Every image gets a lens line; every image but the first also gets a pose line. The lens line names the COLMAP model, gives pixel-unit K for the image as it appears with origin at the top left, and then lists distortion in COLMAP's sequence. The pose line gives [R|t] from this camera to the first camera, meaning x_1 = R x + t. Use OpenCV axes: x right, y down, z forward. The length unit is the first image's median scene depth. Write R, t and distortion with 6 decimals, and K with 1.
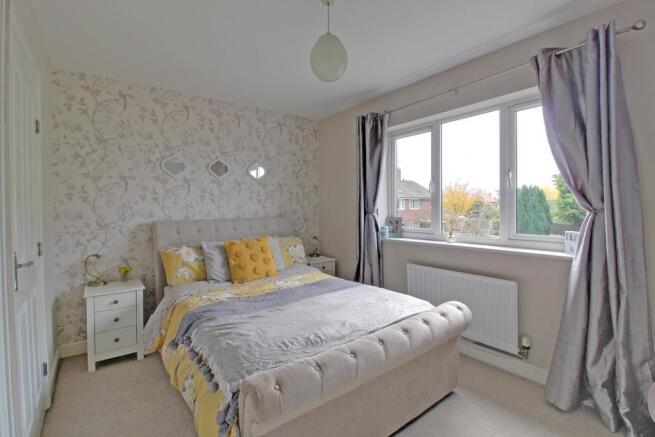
lens RADIAL K [[298.2, 0, 327.5], [0, 298.2, 218.5], [0, 0, 1]] dist [-0.045734, 0.000134]
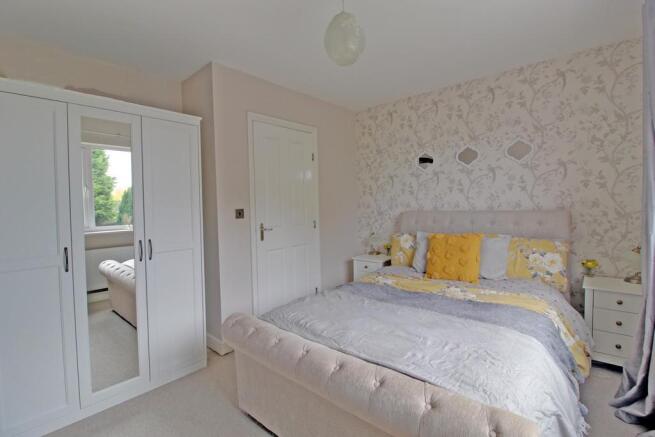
lens RADIAL K [[304.6, 0, 327.1], [0, 304.6, 207.1], [0, 0, 1]] dist [0.002155, -0.000225]
pose [[0.173024, 0.016749, -0.984775, 0.499840], [-0.014486, 0.999791, 0.014459, -0.016951], [0.984811, 0.011764, 0.173231, 0.409045]]
